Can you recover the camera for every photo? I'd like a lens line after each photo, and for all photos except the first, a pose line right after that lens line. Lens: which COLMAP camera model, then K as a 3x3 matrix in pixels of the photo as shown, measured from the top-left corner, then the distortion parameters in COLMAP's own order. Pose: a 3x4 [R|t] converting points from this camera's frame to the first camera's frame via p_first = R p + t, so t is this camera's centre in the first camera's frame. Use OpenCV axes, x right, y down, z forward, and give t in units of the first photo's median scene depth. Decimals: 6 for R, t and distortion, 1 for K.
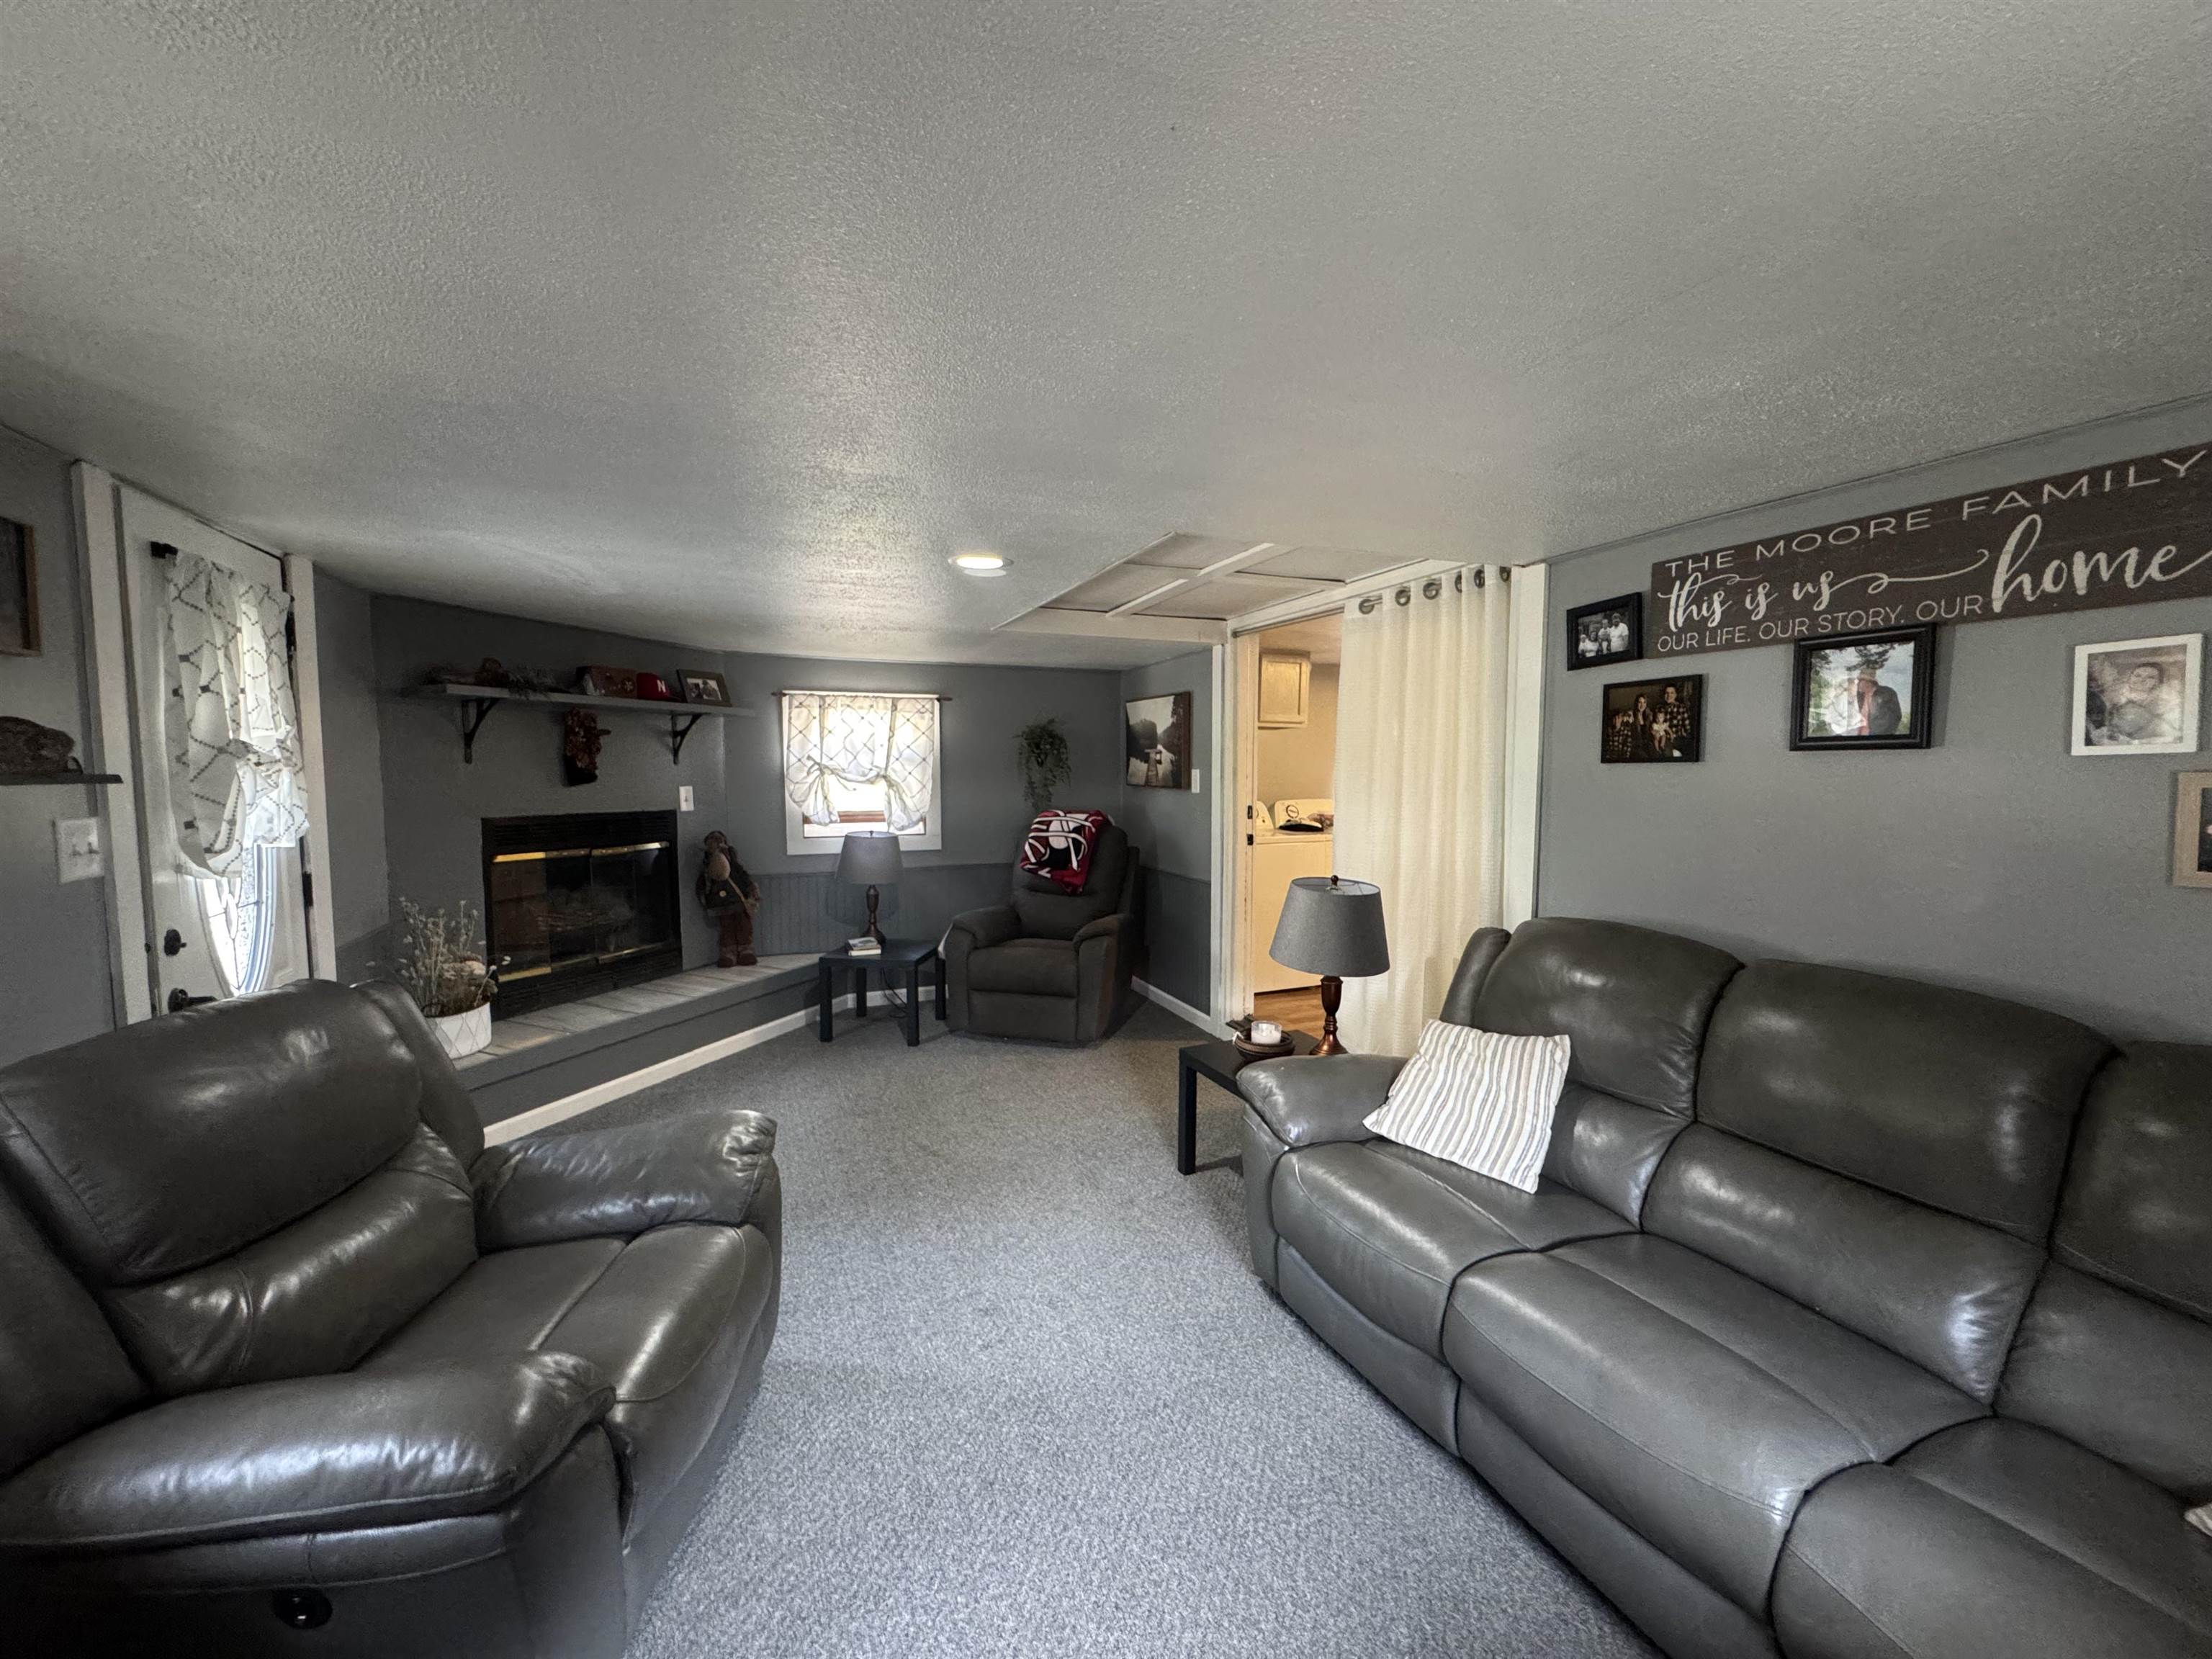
lens RADIAL K [[879.7, 0, 1104.4], [0, 879.7, 830.0], [0, 0, 1]] dist [0.000125, -0.000403]
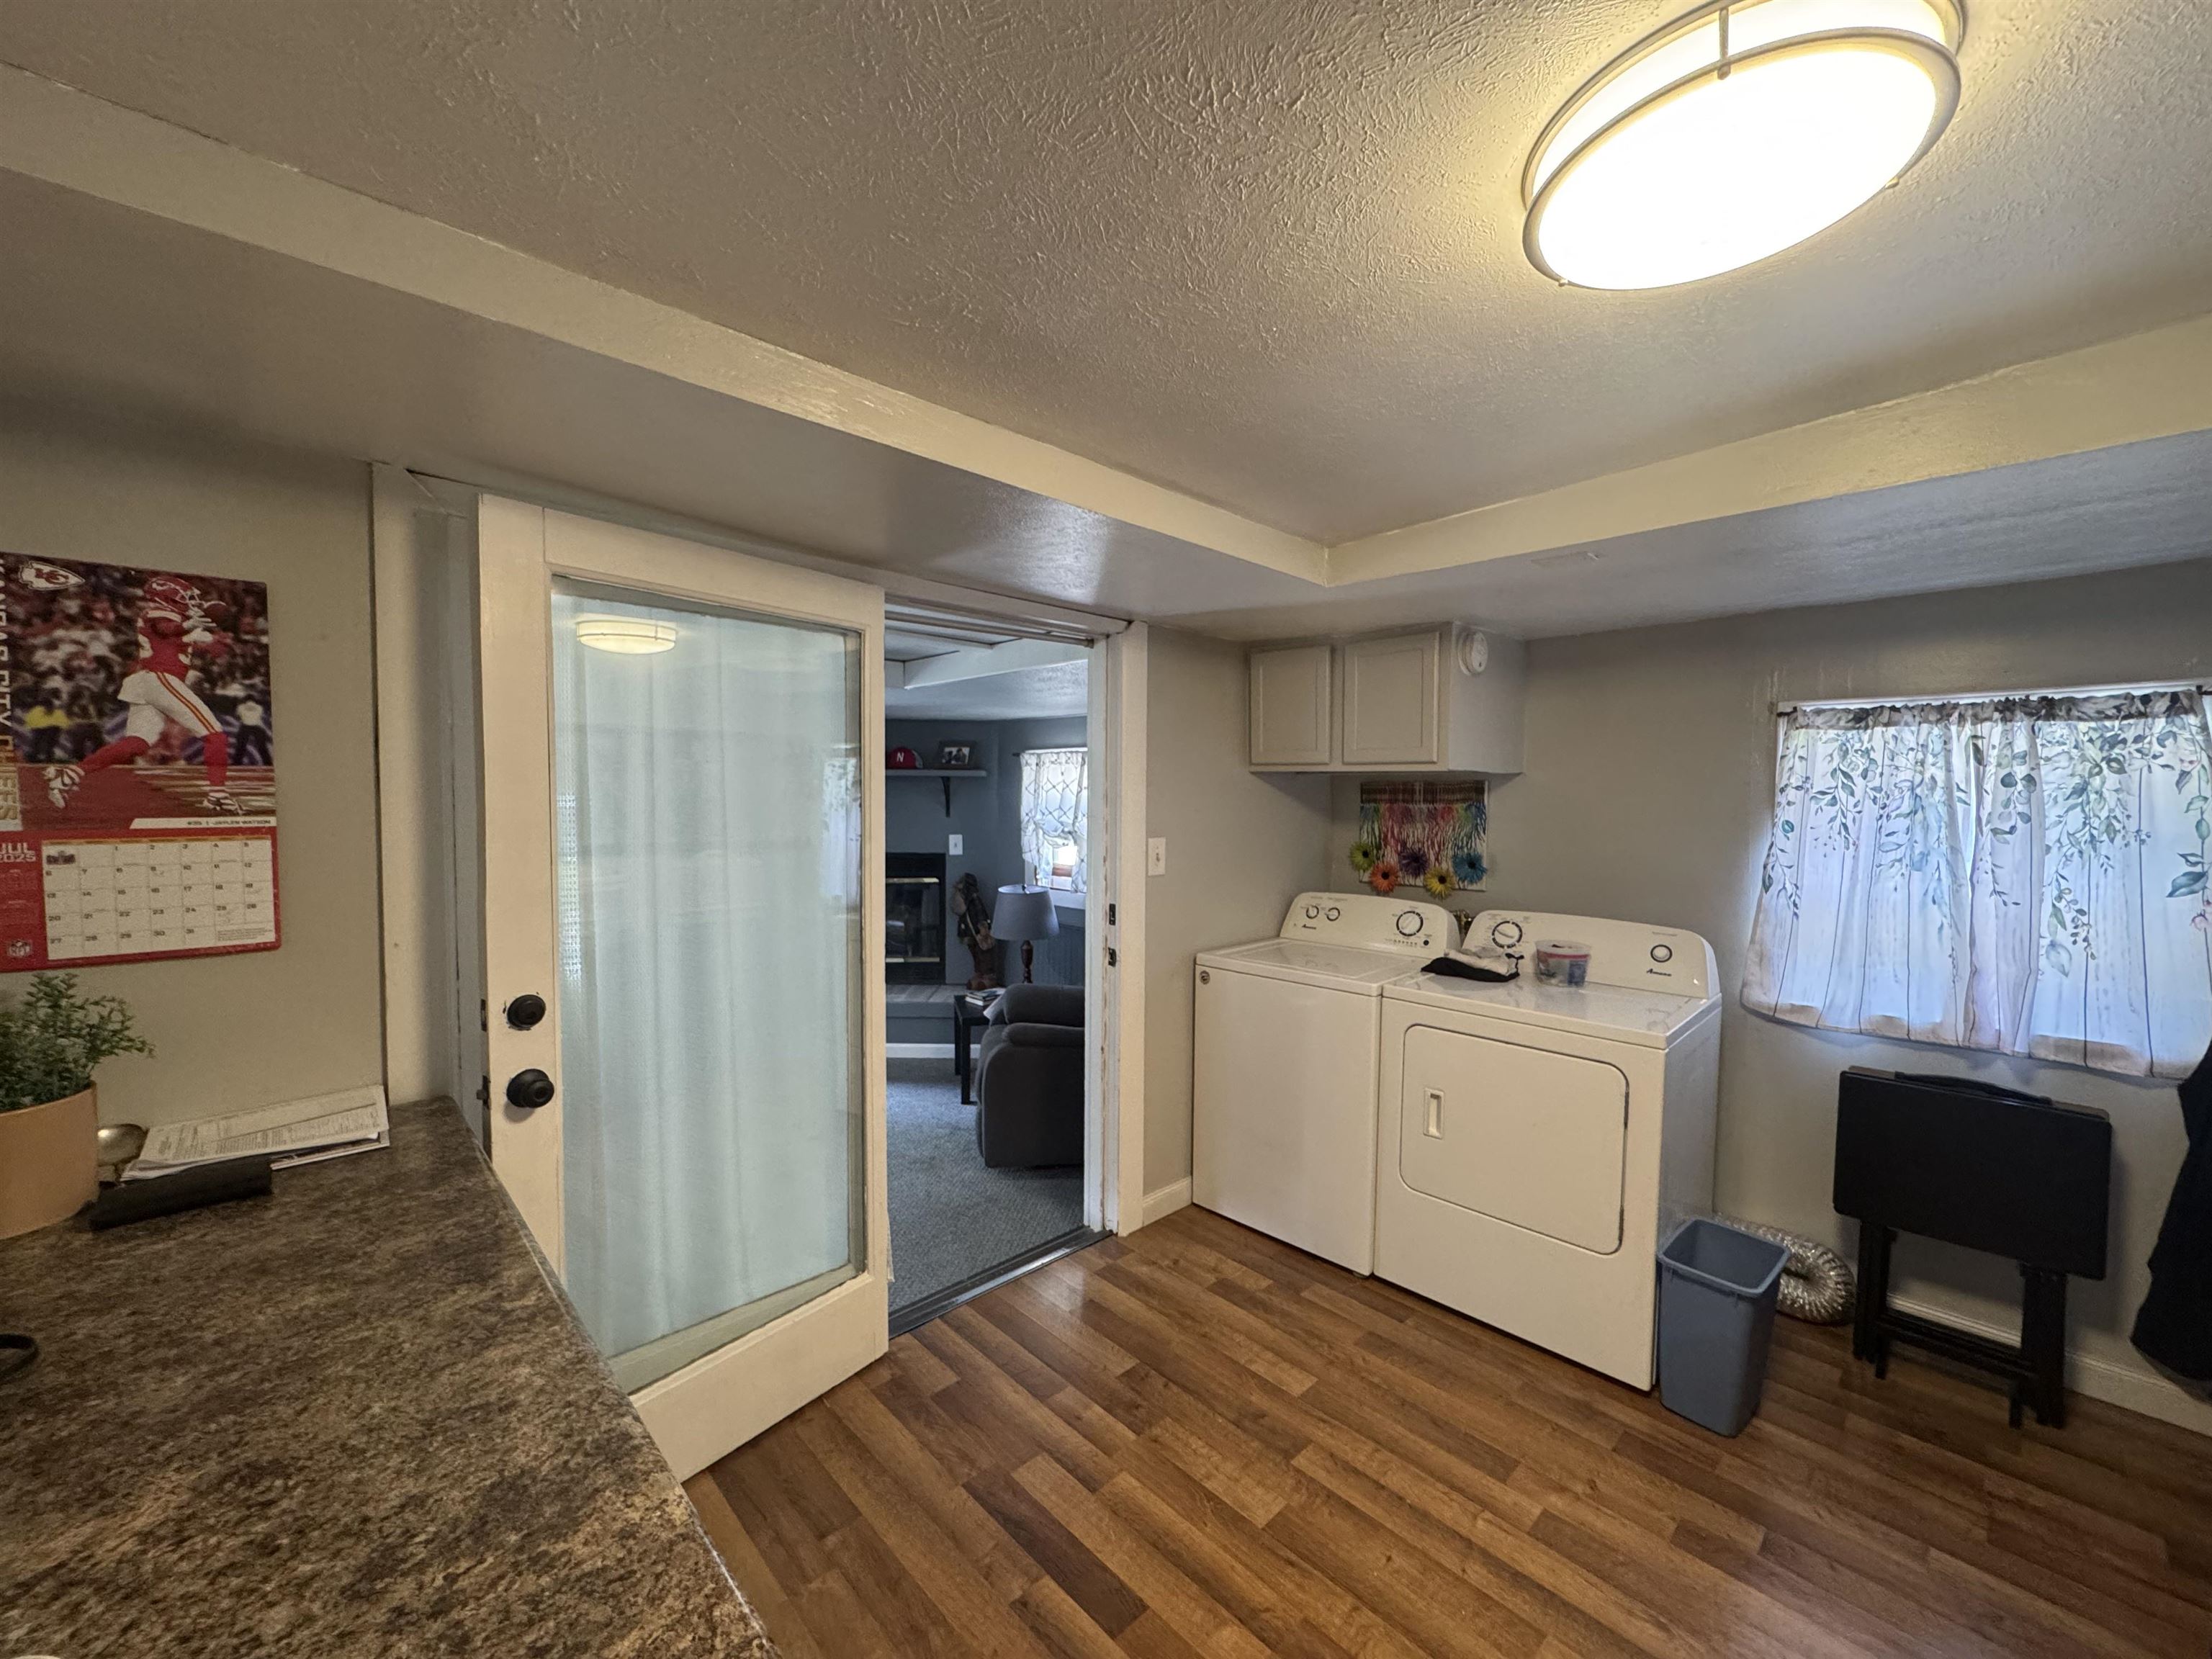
lens RADIAL K [[879.7, 0, 1109.6], [0, 879.7, 822.4], [0, 0, 1]] dist [0.000125, -0.000403]
pose [[0.366089, 0.028618, -0.930140, 1.470208], [-0.078553, 0.996910, -0.000245, -0.167449], [0.927258, 0.073155, 0.367206, 1.506122]]
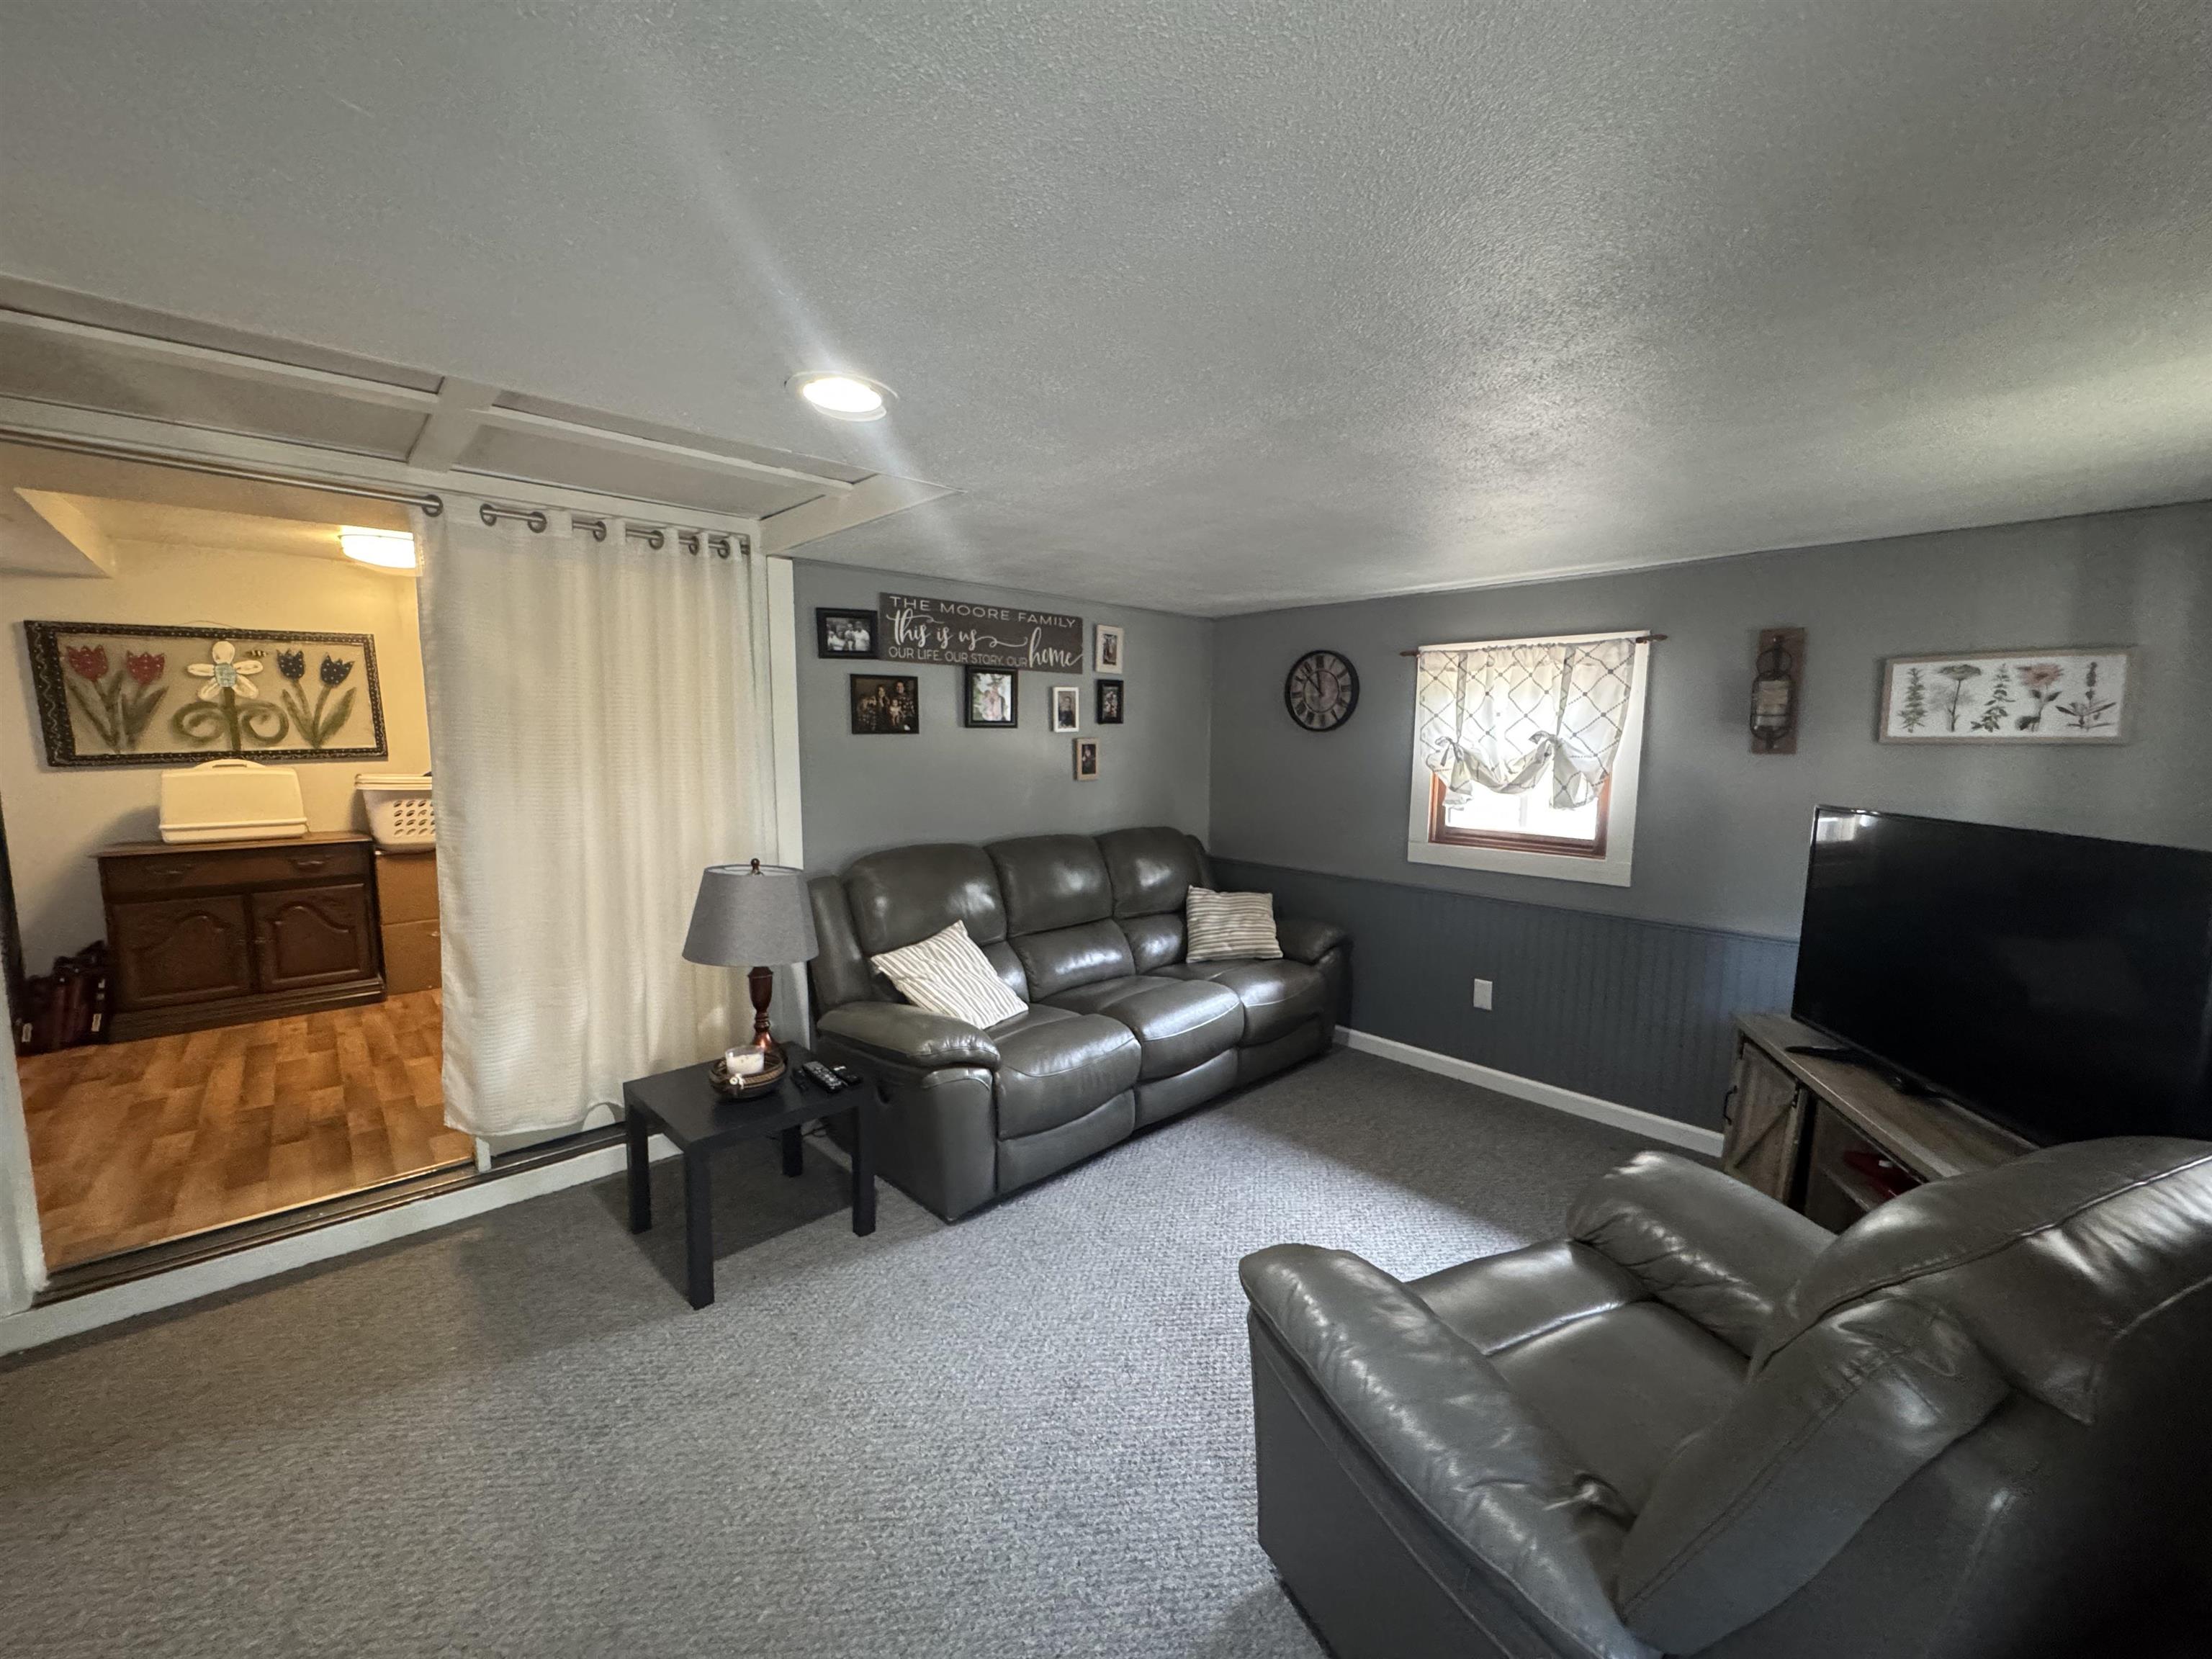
lens RADIAL K [[879.7, 0, 1096.6], [0, 879.7, 833.3], [0, 0, 1]] dist [0.000125, -0.000403]
pose [[-0.336349, -0.111521, 0.935111, -0.888723], [0.061720, 0.988218, 0.140054, -0.100811], [-0.939713, 0.104822, -0.325503, 1.219189]]
